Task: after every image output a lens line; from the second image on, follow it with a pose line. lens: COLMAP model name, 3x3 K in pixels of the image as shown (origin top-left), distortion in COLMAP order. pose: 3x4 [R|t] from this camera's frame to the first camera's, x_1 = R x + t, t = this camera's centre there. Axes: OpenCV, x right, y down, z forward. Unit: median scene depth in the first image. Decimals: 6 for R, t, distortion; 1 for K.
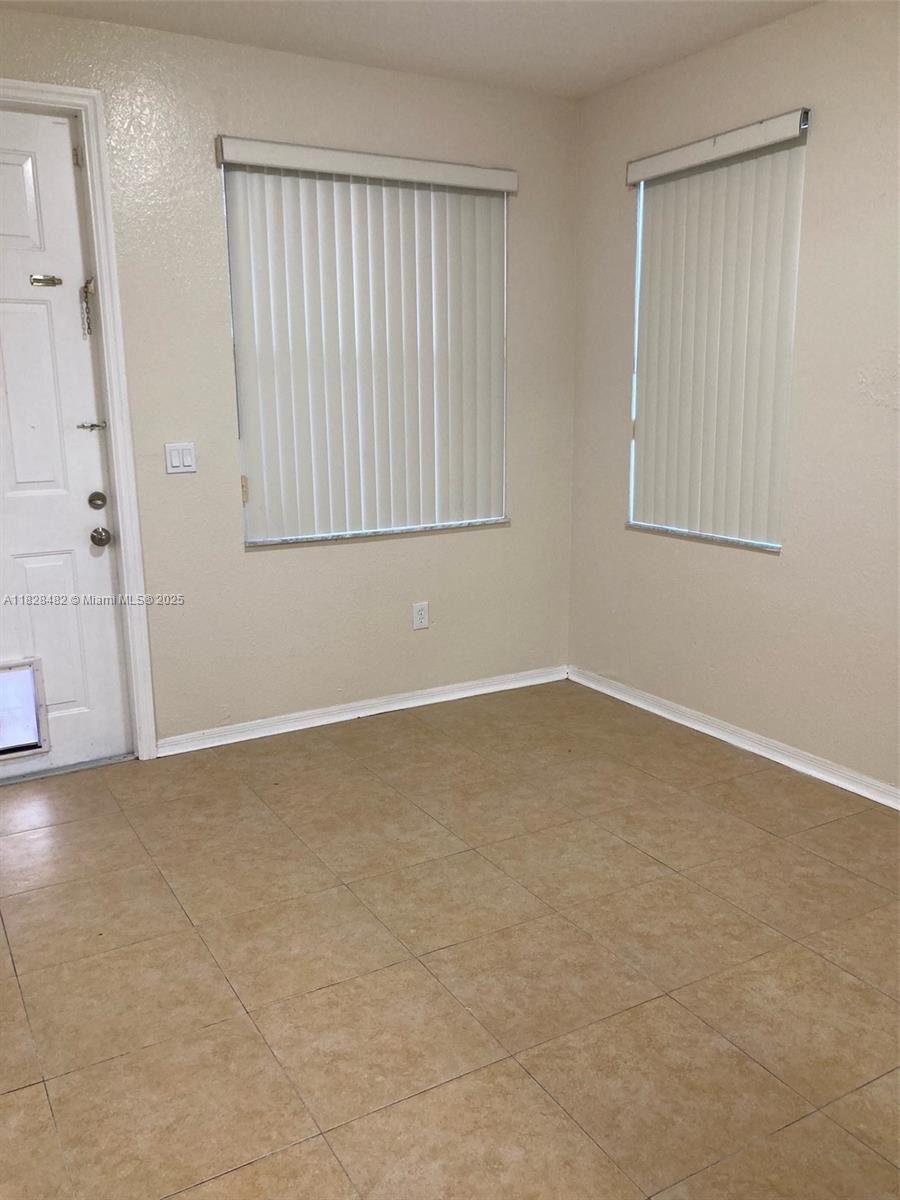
lens RADIAL K [[966.6, 0, 466.6], [0, 966.6, 604.6], [0, 0, 1]] dist [0.022681, 0.002166]
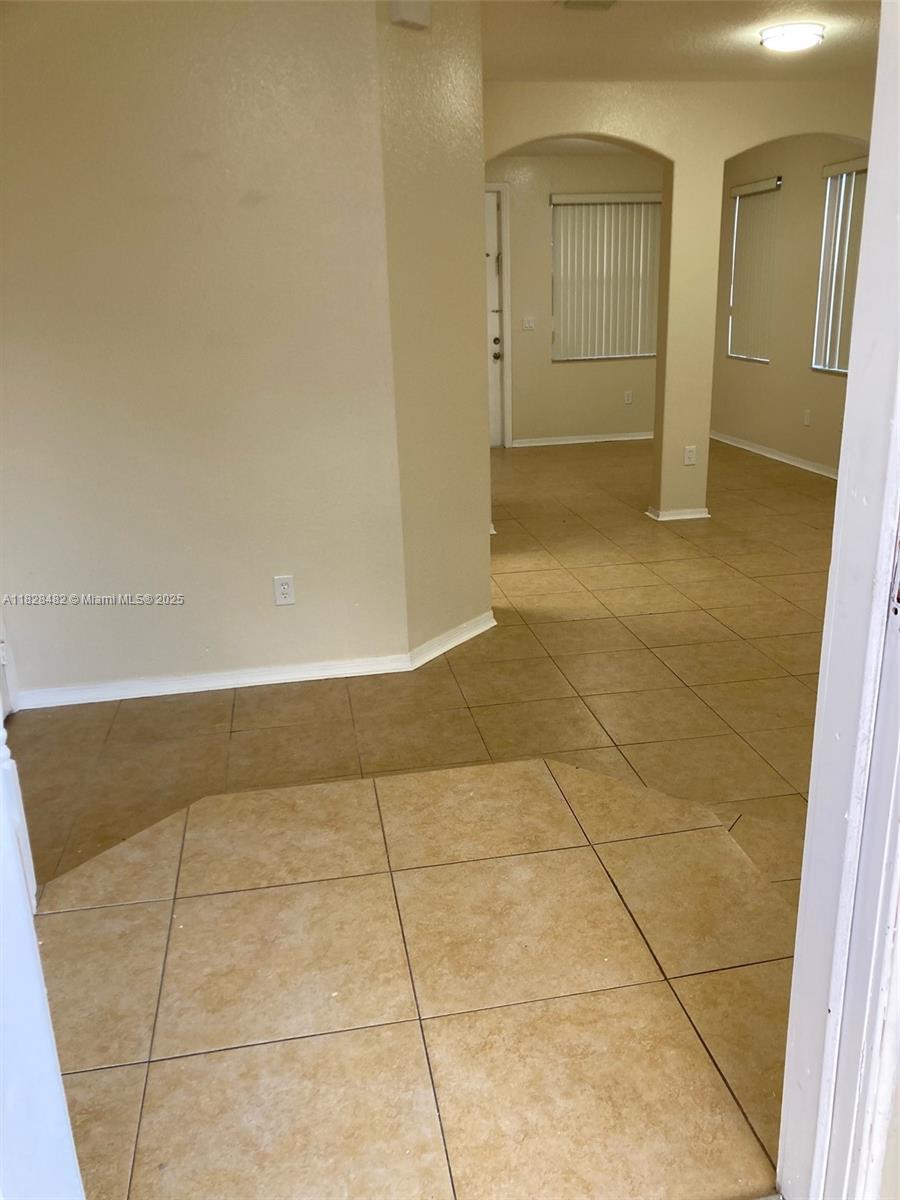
lens RADIAL K [[966.6, 0, 466.6], [0, 966.6, 604.6], [0, 0, 1]] dist [0.022681, 0.002166]
pose [[0.934320, 0.095144, -0.343503, 0.488442], [-0.055706, 0.990851, 0.122930, 0.270815], [0.352056, -0.095721, 0.931072, -1.469644]]
